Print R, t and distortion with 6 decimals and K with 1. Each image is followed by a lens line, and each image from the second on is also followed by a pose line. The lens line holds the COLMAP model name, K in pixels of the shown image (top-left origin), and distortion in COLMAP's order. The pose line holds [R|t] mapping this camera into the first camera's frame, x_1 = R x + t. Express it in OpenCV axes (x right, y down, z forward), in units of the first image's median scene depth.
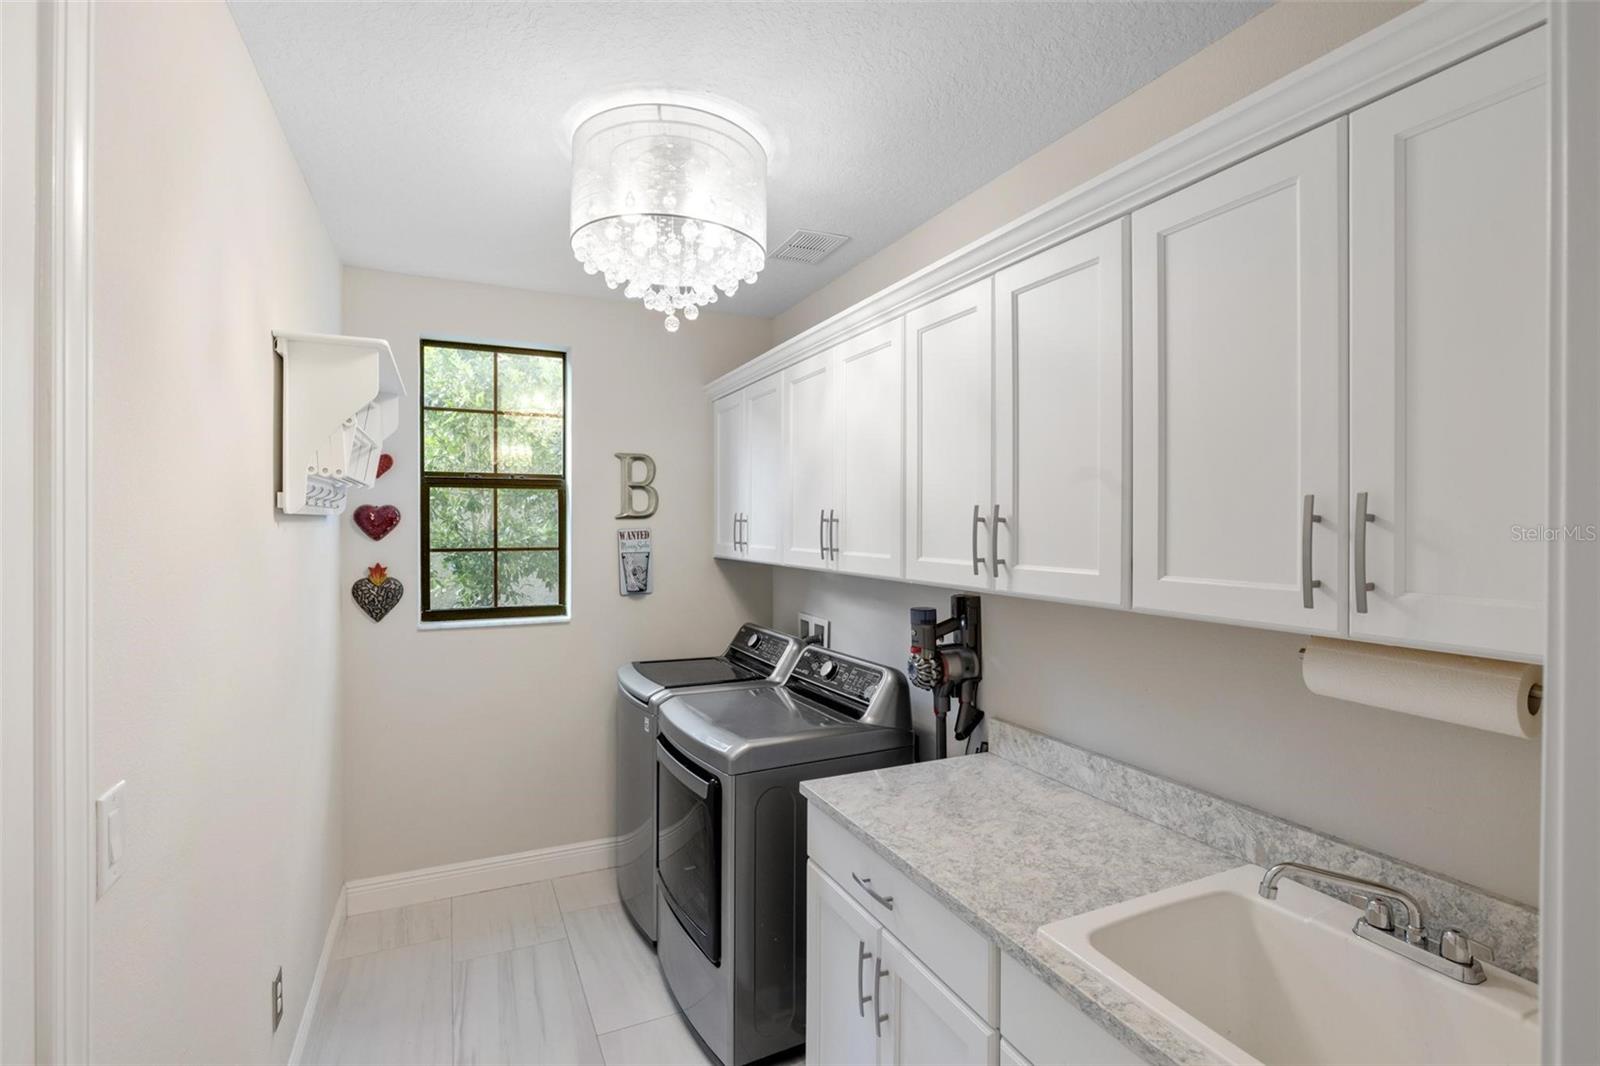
lens RADIAL K [[735.6, 0, 800.5], [0, 735.6, 530.0], [0, 0, 1]] dist [-0.003748, -0.000119]
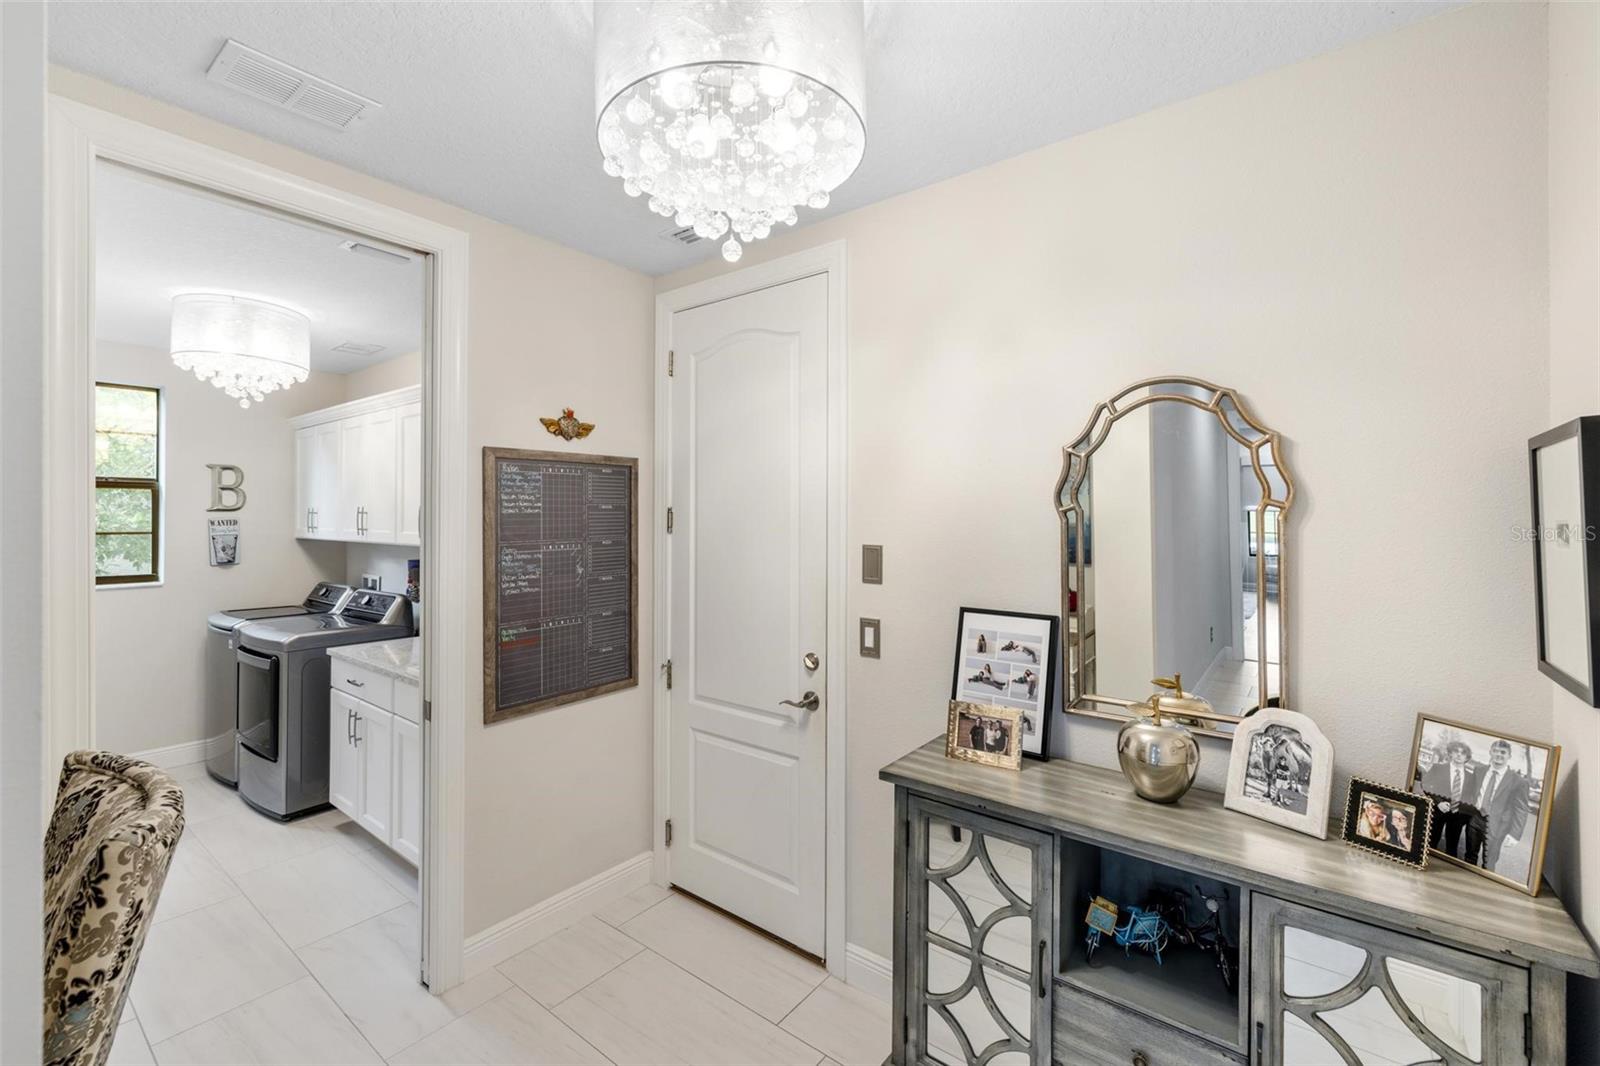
lens RADIAL K [[669.3, 0, 798.7], [0, 669.3, 516.4], [0, 0, 1]] dist [0.004442, -0.000963]
pose [[0.892079, 0.001557, 0.451877, 0.183893], [0.002163, 0.999968, -0.007716, 0.007439], [-0.451875, 0.007861, 0.892047, -0.675256]]
